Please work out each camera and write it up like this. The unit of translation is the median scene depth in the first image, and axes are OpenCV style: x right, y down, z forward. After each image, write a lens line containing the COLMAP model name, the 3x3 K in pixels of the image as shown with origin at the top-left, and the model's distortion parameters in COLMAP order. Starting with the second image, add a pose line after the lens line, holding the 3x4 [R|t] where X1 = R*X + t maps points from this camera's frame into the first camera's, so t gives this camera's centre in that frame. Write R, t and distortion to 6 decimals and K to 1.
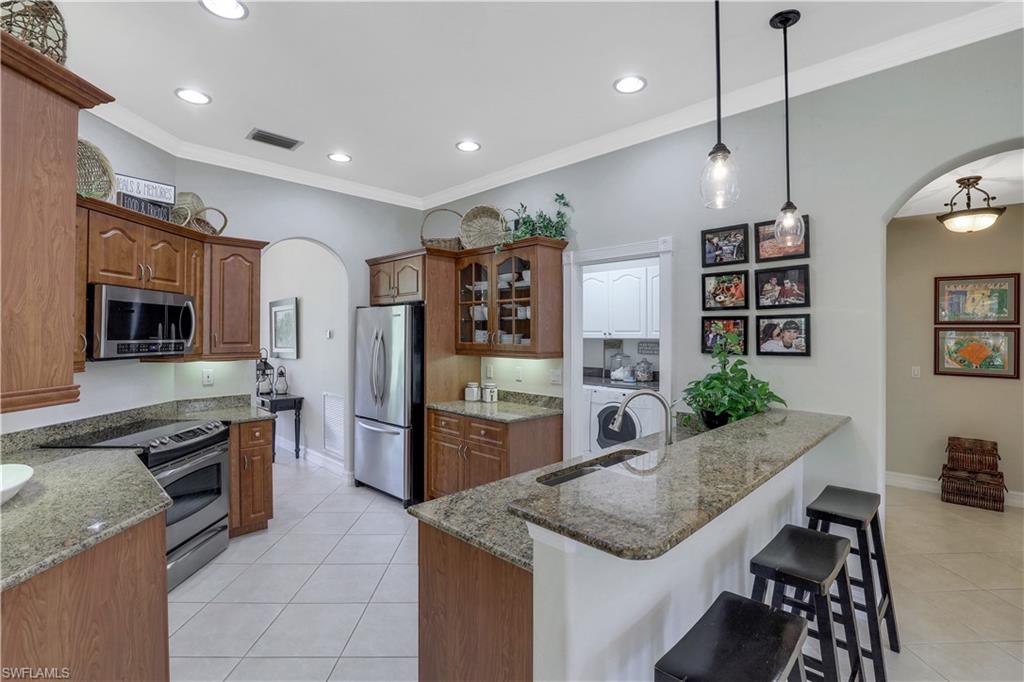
lens RADIAL K [[474.7, 0, 509.9], [0, 474.7, 331.5], [0, 0, 1]] dist [-0.036696, 0.005164]
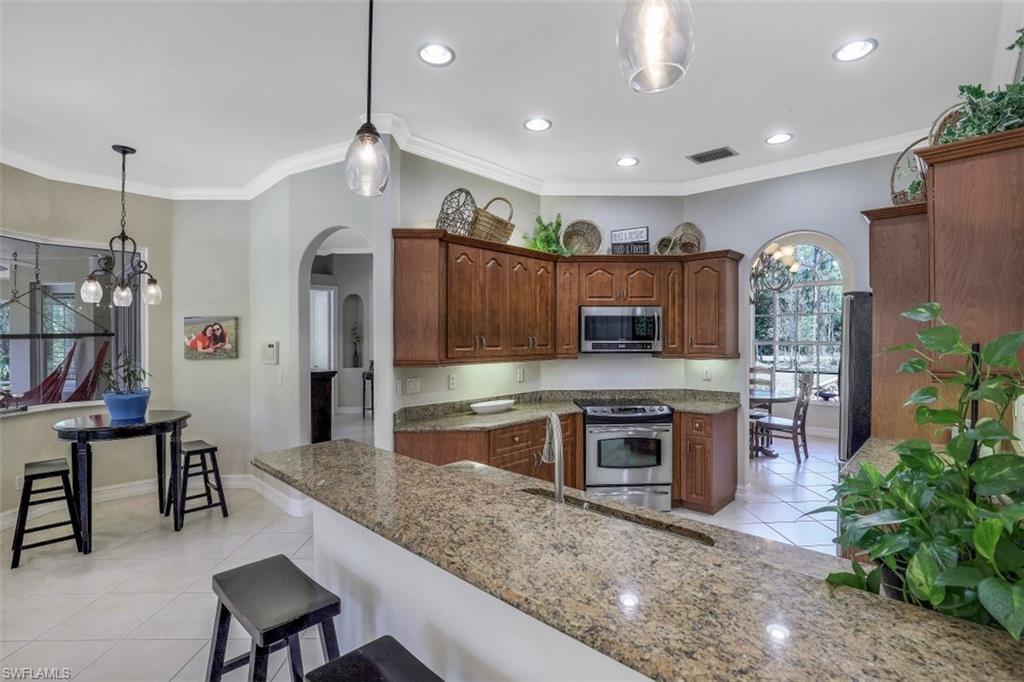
lens RADIAL K [[474.7, 0, 523.3], [0, 474.7, 338.7], [0, 0, 1]] dist [-0.036696, 0.005164]
pose [[0.021854, -0.003655, -0.999755, 0.576670], [0.008973, 0.999954, -0.003460, 0.011641], [0.999721, -0.008896, 0.021885, 0.549197]]
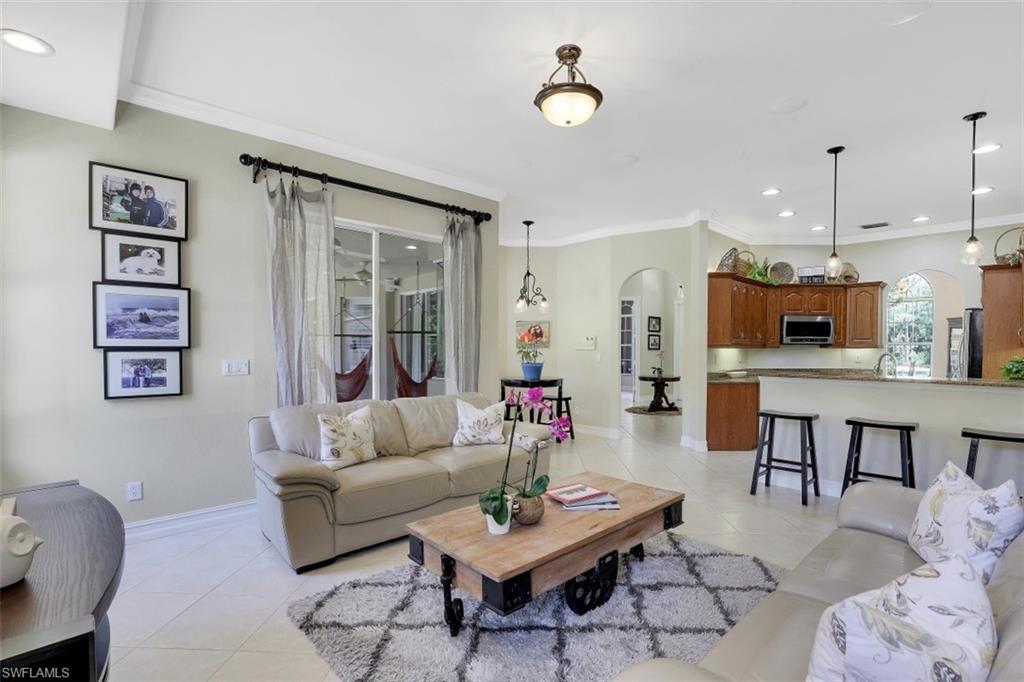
lens RADIAL K [[474.7, 0, 514.5], [0, 474.7, 359.1], [0, 0, 1]] dist [-0.036696, 0.005164]
pose [[-0.051313, 0.019529, -0.998492, 1.382115], [0.002226, 0.999809, 0.019440, 0.067499], [0.998680, -0.001225, -0.051347, -0.298366]]
